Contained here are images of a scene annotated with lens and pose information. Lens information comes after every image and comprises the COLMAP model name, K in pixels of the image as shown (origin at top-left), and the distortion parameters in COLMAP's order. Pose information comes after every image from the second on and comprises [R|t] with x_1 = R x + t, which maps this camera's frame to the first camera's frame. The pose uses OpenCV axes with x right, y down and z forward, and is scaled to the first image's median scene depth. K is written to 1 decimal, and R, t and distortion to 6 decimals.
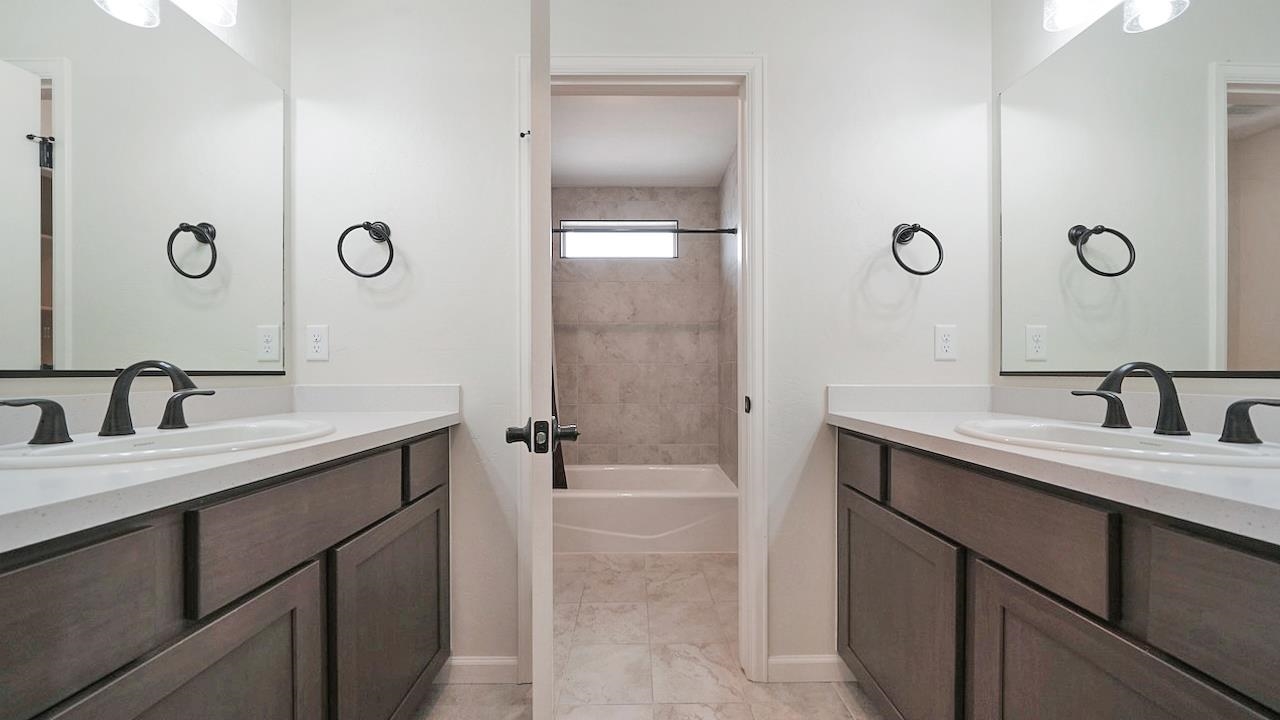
lens RADIAL K [[437.0, 0, 639.5], [0, 437.0, 370.9], [0, 0, 1]] dist [-0.002482, -0.000099]
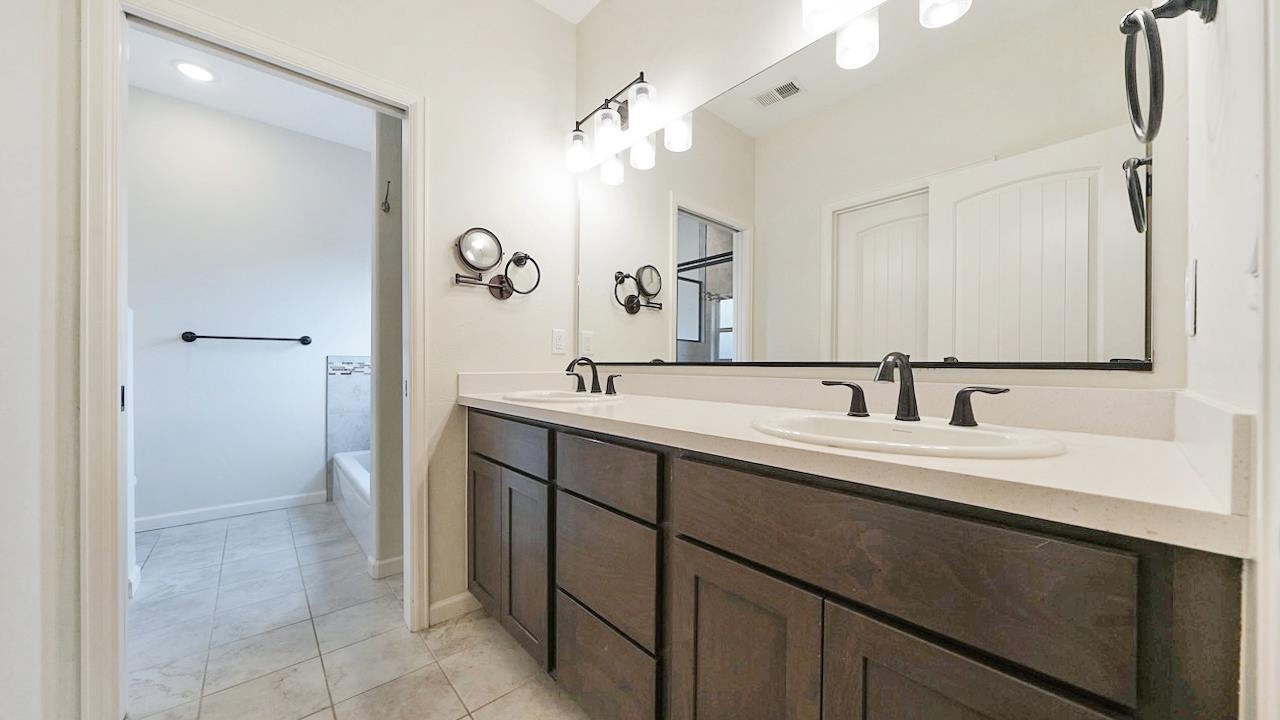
lens RADIAL K [[431.9, 0, 634.3], [0, 431.9, 366.3], [0, 0, 1]] dist [-0.000547, -0.000016]
pose [[0.748042, -0.000988, 0.663650, -0.004017], [-0.008547, 0.999902, 0.011123, 0.004705], [-0.663596, -0.013993, 0.747960, 0.615170]]
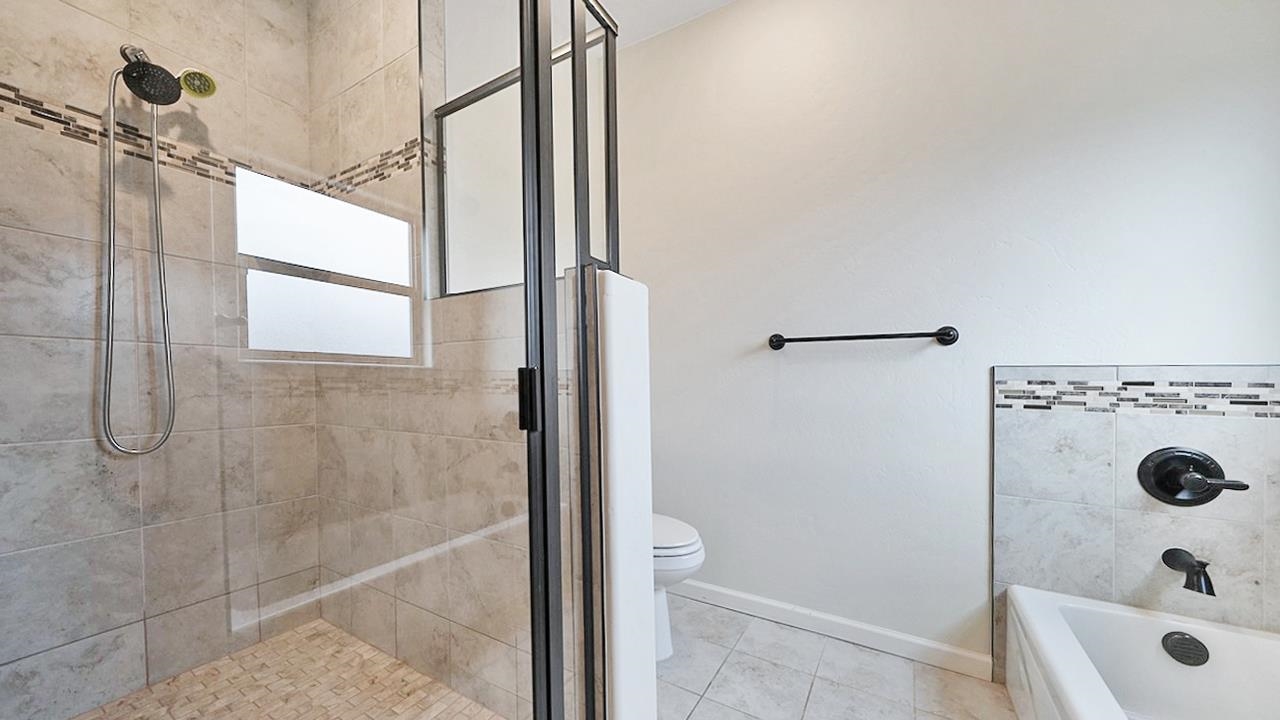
lens RADIAL K [[437.0, 0, 639.5], [0, 437.0, 370.9], [0, 0, 1]] dist [-0.002482, -0.000099]
pose [[0.863330, -0.005719, -0.504608, 0.046985], [0.015804, 0.999752, 0.015708, -0.014349], [0.504393, -0.021536, 0.863206, 1.388562]]
